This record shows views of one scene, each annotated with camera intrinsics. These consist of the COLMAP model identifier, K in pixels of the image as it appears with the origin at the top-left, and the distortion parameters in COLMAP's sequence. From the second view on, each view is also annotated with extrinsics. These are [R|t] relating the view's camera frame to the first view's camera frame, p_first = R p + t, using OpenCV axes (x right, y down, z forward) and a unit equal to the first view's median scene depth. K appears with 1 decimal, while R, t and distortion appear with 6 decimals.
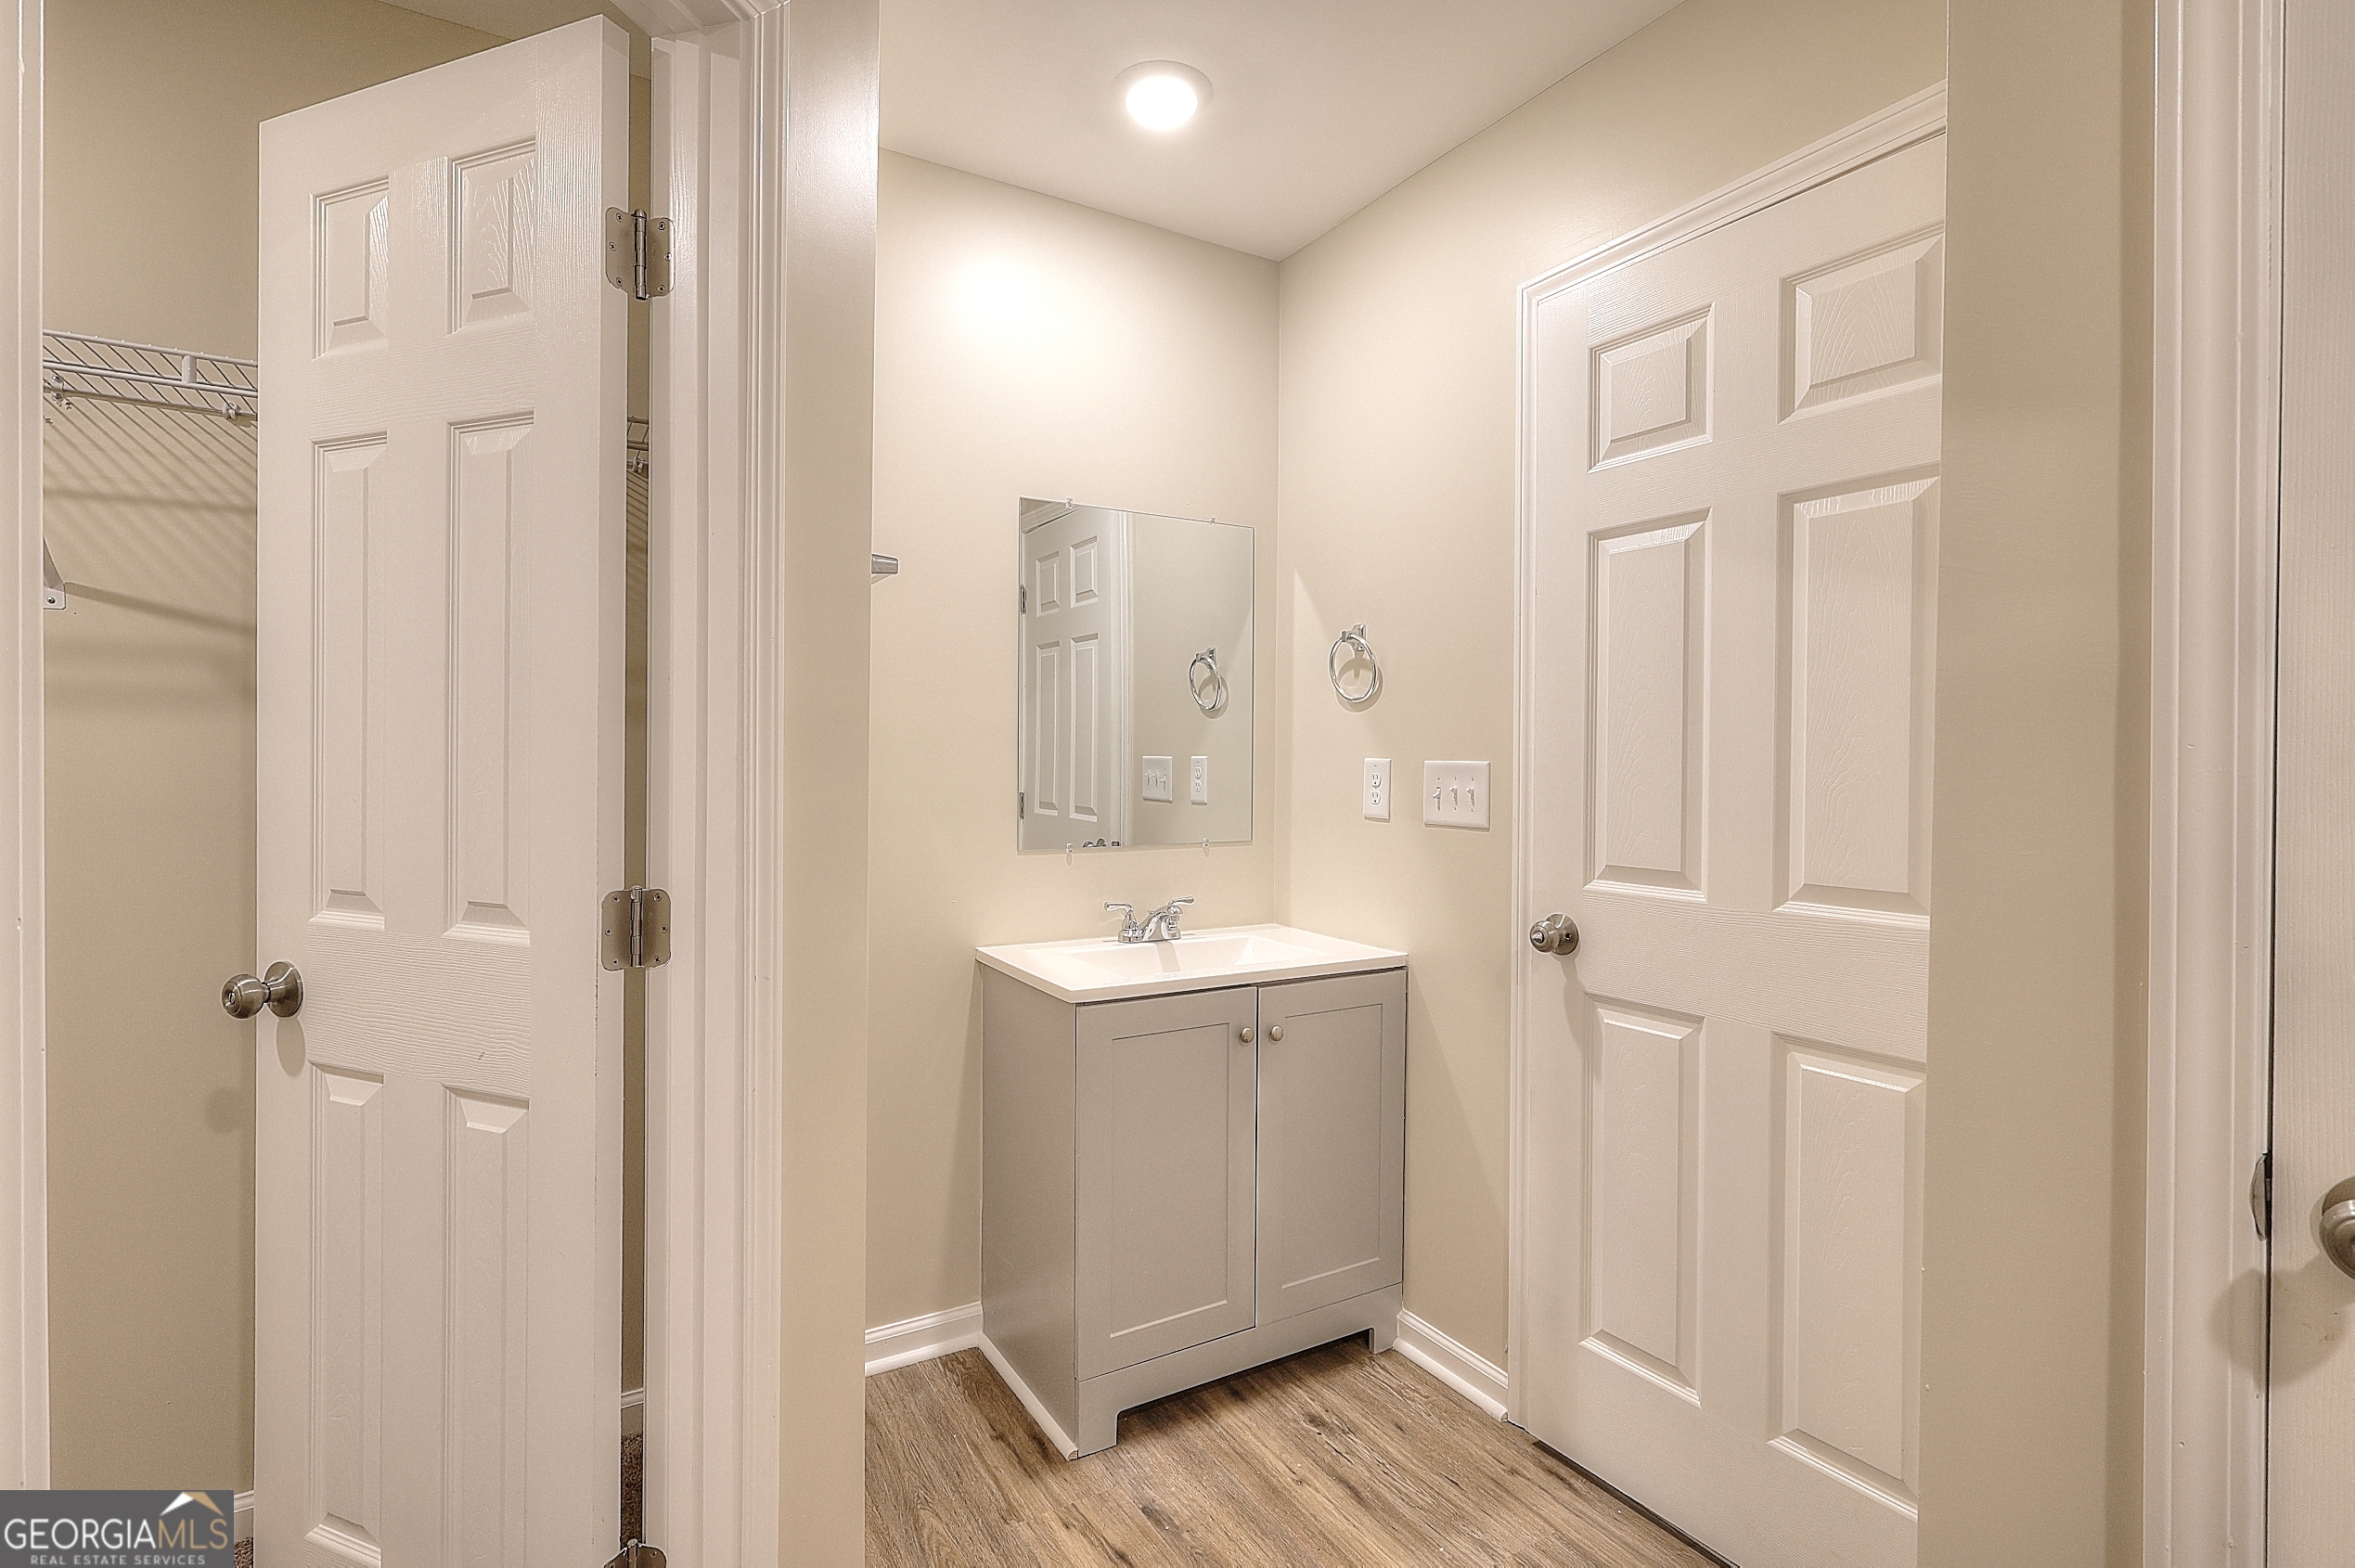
lens RADIAL K [[1100.5, 0, 1178.7], [0, 1100.5, 772.6], [0, 0, 1]] dist [-0.003587, 0.001648]
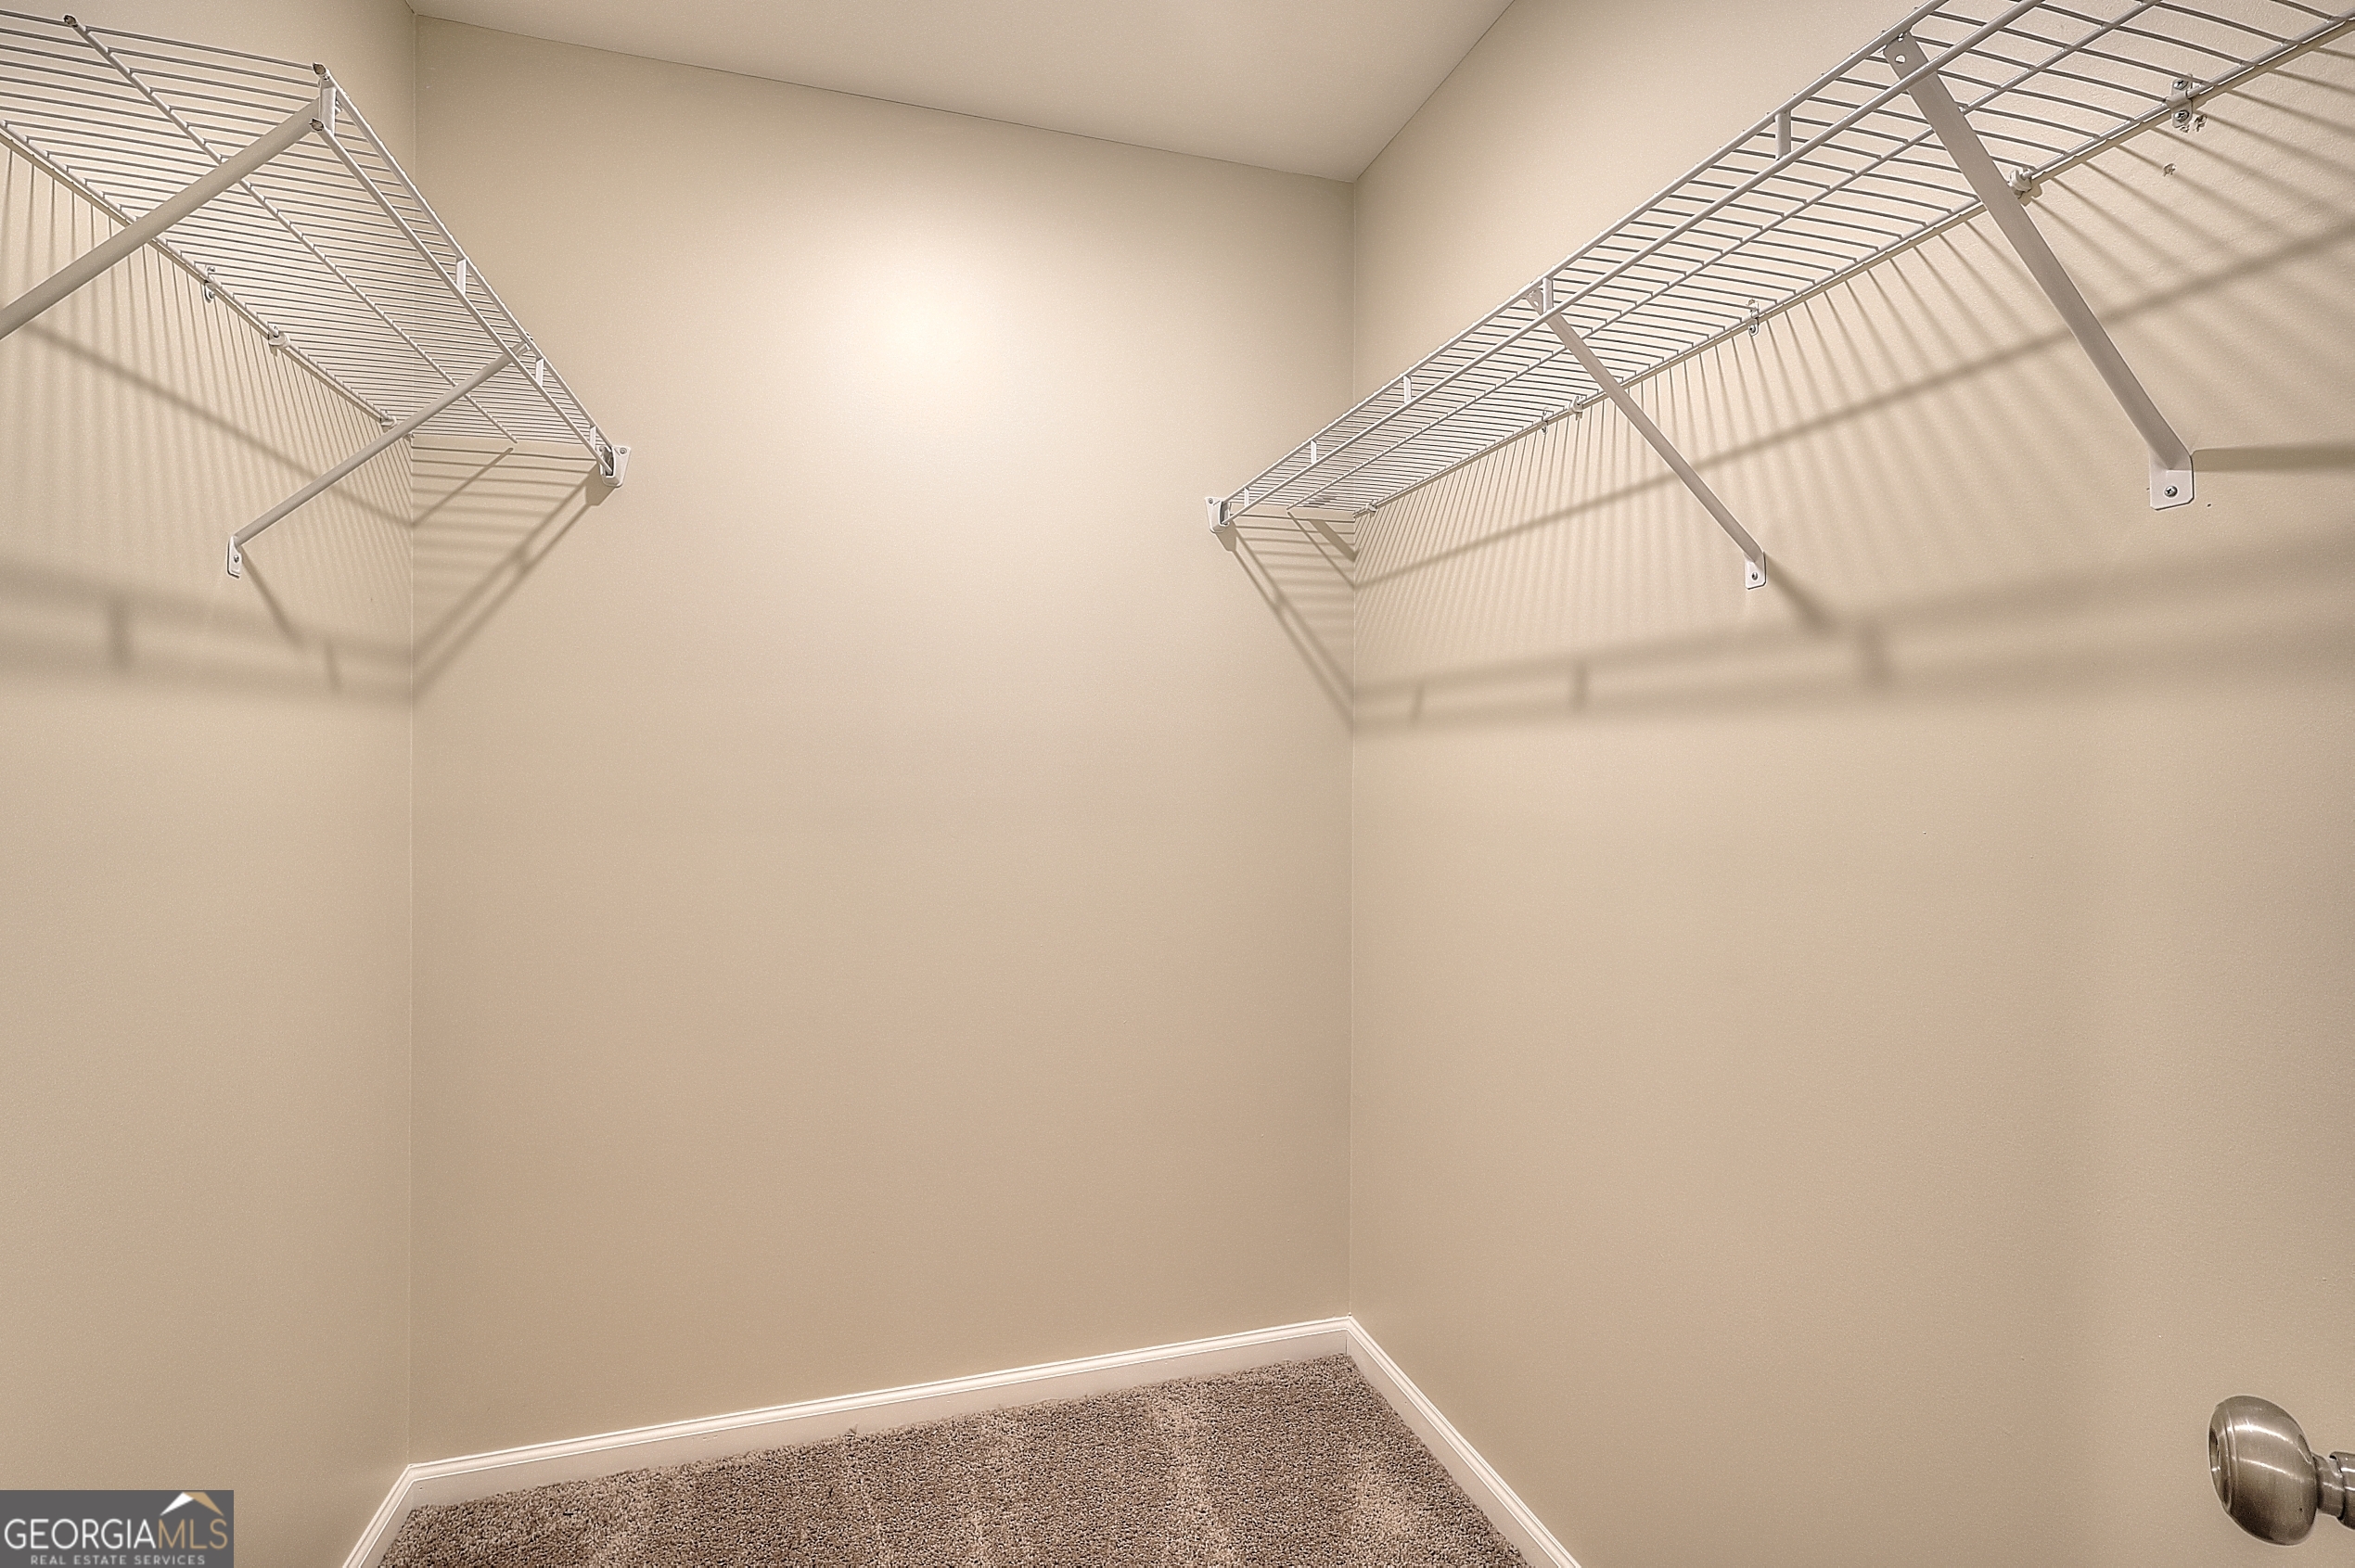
lens RADIAL K [[1100.4, 0, 1176.9], [0, 1100.4, 776.6], [0, 0, 1]] dist [-0.003587, 0.001648]
pose [[-0.246073, -0.009909, -0.969201, -0.371074], [-0.009291, 0.999926, -0.007865, -0.004989], [0.969207, 0.007069, -0.246147, 0.651928]]
